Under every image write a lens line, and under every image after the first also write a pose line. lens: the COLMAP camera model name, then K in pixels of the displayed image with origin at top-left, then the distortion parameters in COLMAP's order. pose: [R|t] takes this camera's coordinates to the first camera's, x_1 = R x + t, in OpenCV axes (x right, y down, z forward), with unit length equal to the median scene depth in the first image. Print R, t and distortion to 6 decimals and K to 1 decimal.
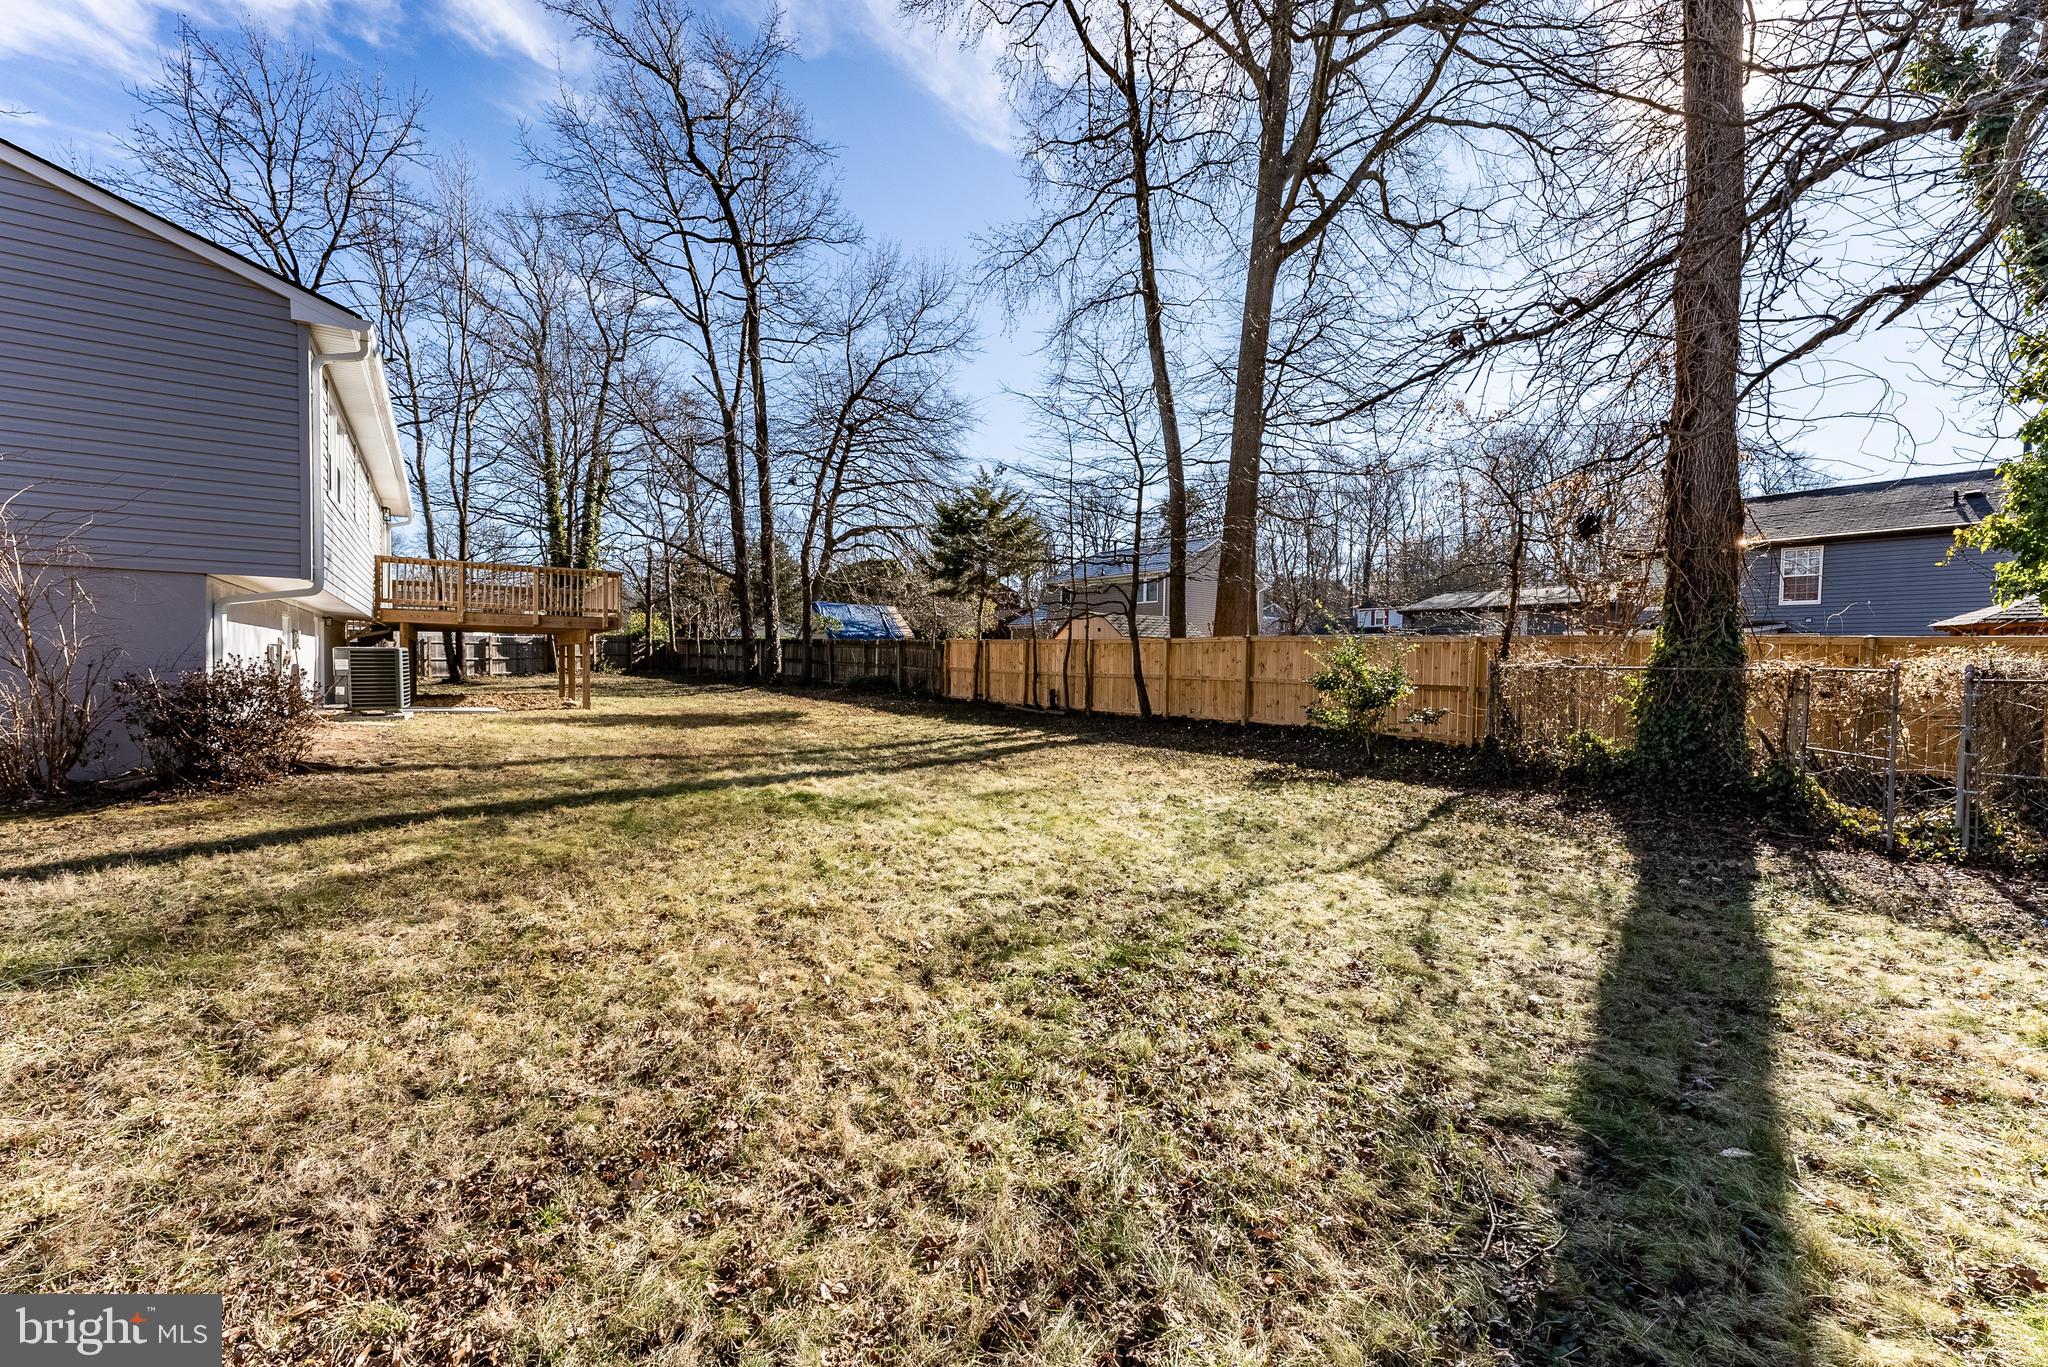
lens RADIAL K [[840.8, 0, 1019.0], [0, 840.8, 697.2], [0, 0, 1]] dist [0.004228, -0.000320]
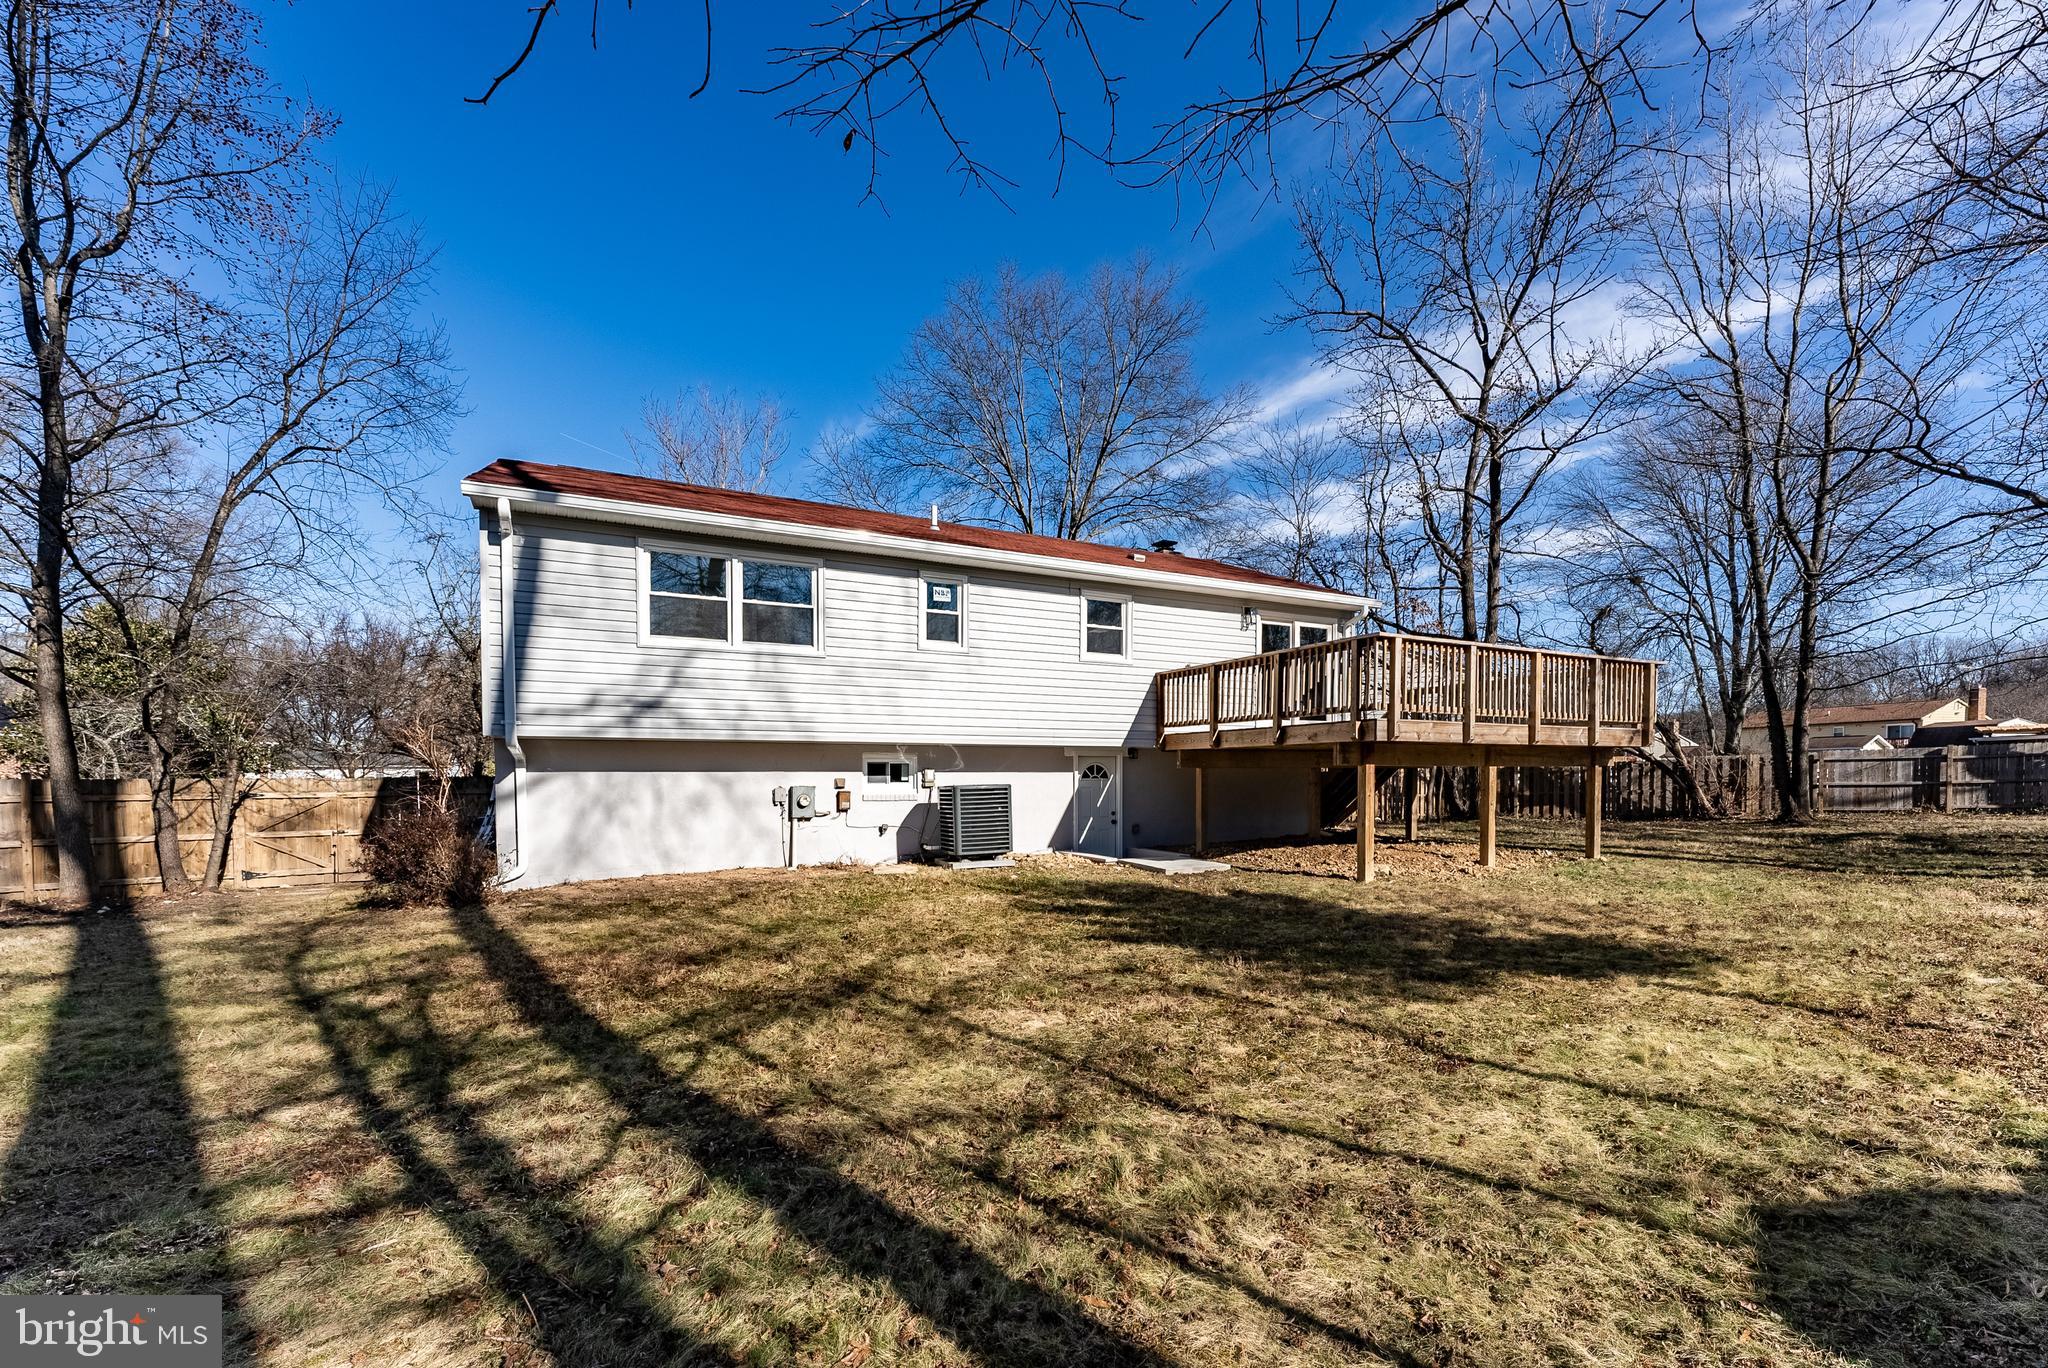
lens RADIAL K [[840.8, 0, 1019.8], [0, 840.8, 805.6], [0, 0, 1]] dist [0.004228, -0.000320]
pose [[-0.112287, 0.012624, -0.993596, 0.041302], [-0.029650, 0.999432, 0.016049, -0.027170], [0.993233, 0.031262, -0.111849, 0.583137]]
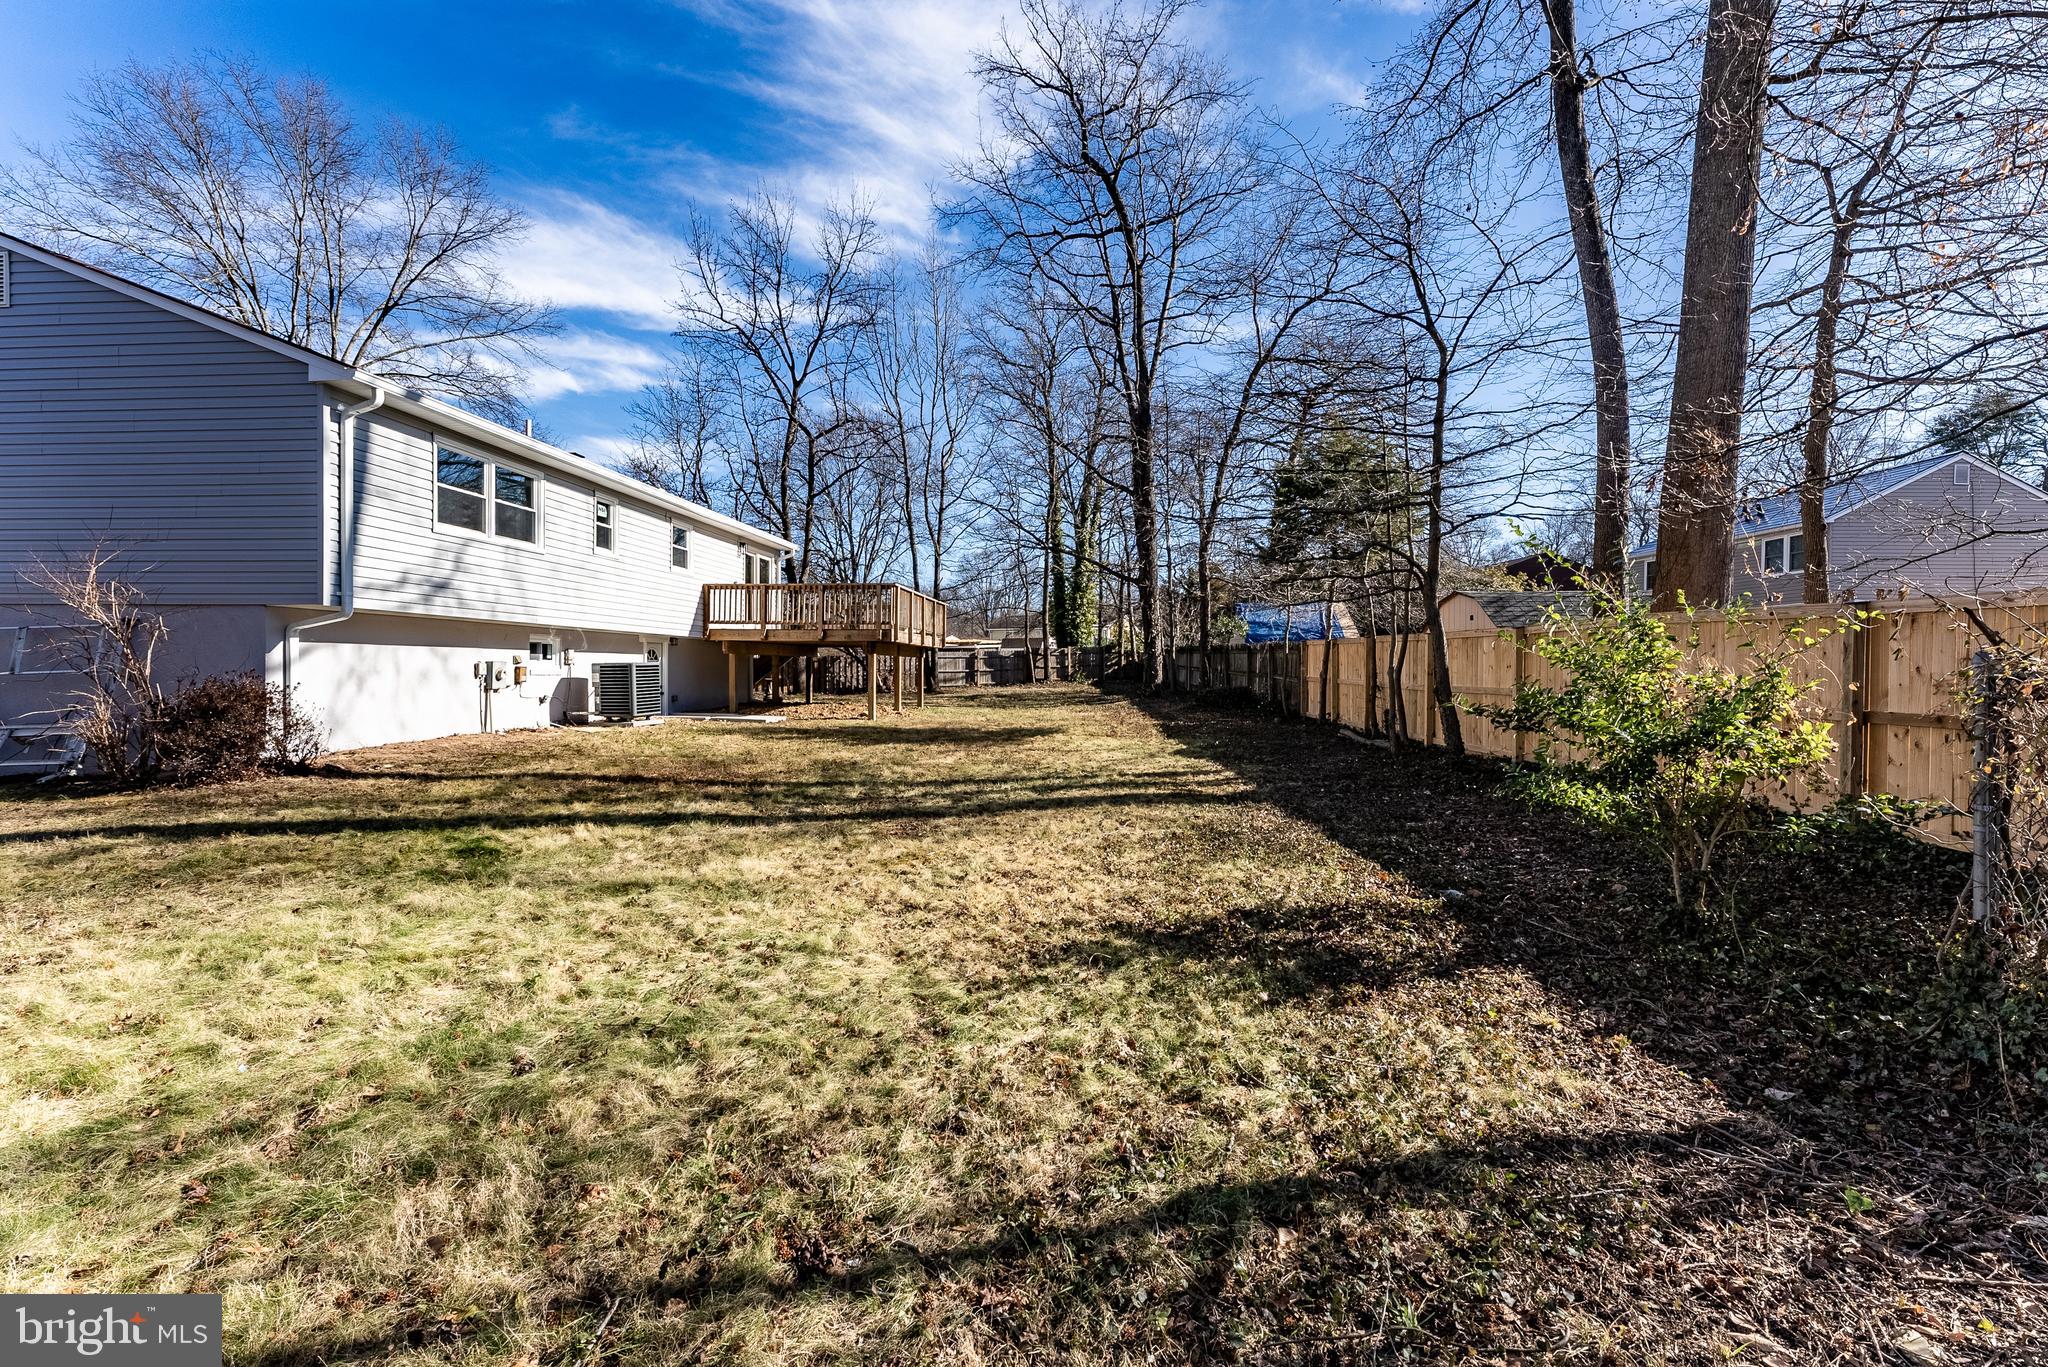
lens RADIAL K [[840.8, 0, 1013.1], [0, 840.8, 685.4], [0, 0, 1]] dist [0.004228, -0.000320]
pose [[0.772613, 0.003035, -0.634870, 0.178174], [-0.018494, 0.999672, -0.017728, -0.008437], [0.634608, 0.025438, 0.772415, 0.211452]]
